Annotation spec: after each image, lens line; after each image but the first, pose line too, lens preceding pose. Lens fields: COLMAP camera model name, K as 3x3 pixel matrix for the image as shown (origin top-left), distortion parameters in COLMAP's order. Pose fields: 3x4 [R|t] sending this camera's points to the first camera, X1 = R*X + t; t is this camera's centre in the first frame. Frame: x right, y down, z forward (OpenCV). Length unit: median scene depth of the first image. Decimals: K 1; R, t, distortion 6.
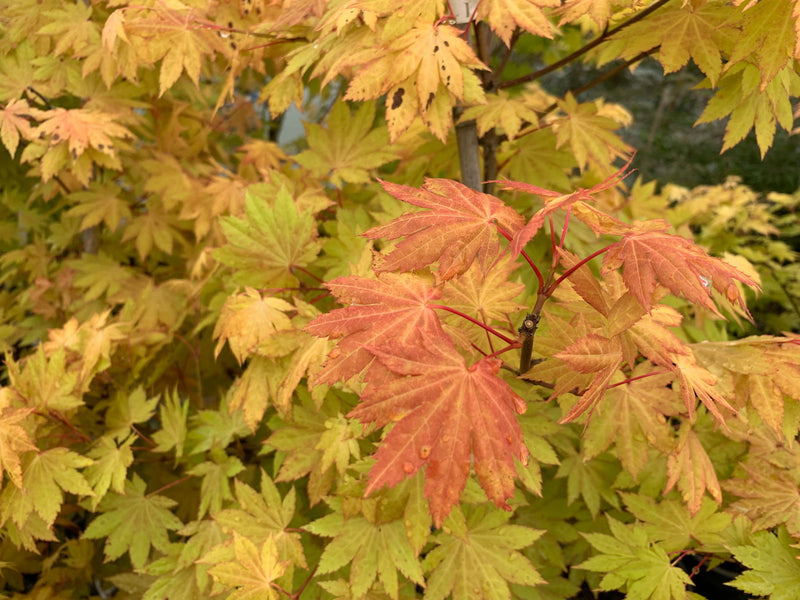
lens RADIAL K [[667.5, 0, 403.0], [0, 667.5, 302.7], [0, 0, 1]] dist [0.001979, -0.010856]
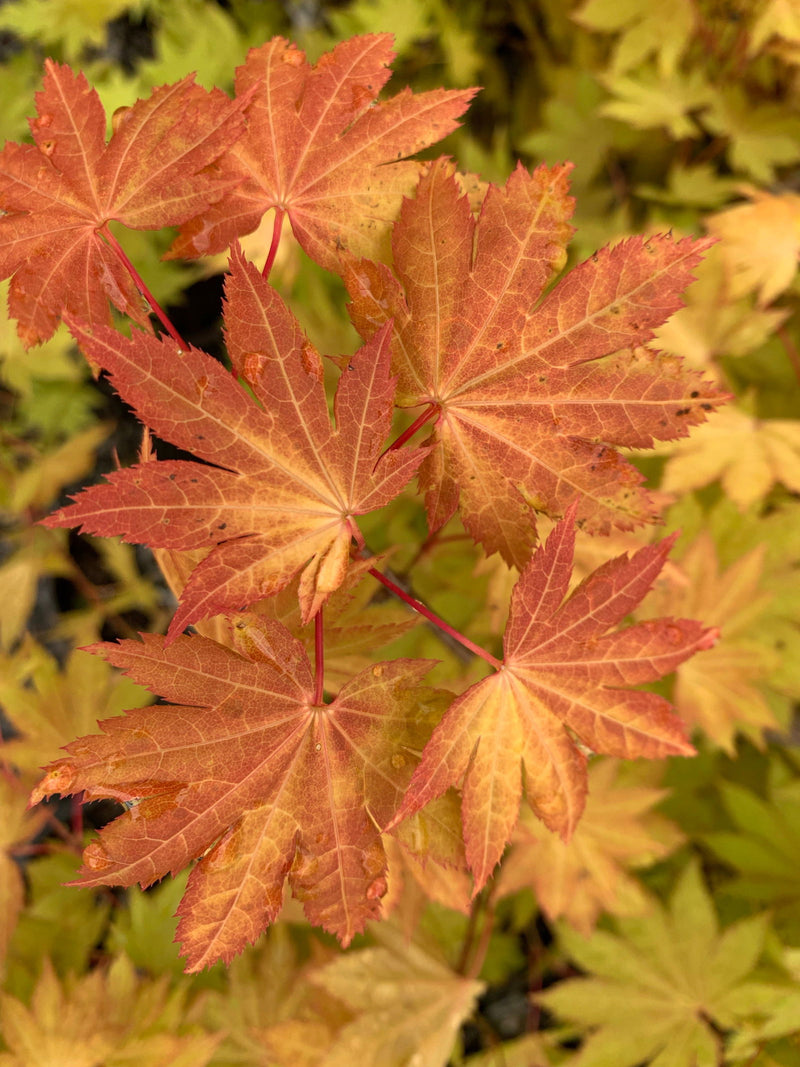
lens RADIAL K [[874.8, 0, 400.0], [0, 874.8, 533.5], [0, 0, 1]] dist [-0.006295, -0.005987]
pose [[-0.341412, 0.937274, -0.070394, 0.147491], [-0.696308, -0.201909, 0.688758, -0.292047], [0.631342, 0.284166, 0.721565, 0.356747]]
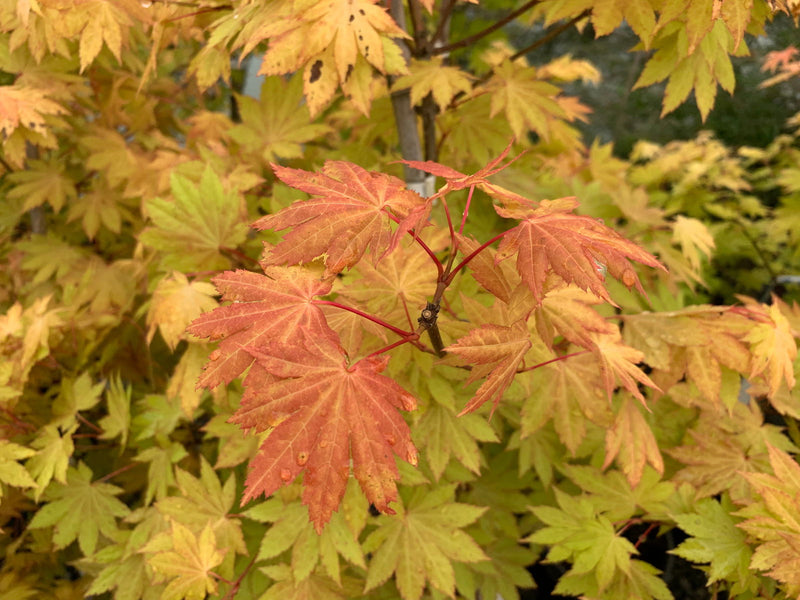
lens RADIAL K [[671.0, 0, 405.8], [0, 671.0, 300.1], [0, 0, 1]] dist [-0.009610, 0.001200]
pose [[0.999300, -0.032926, 0.017764, 0.083187], [0.031924, 0.998030, 0.054008, -0.024512], [-0.019508, -0.053403, 0.998382, 0.021900]]
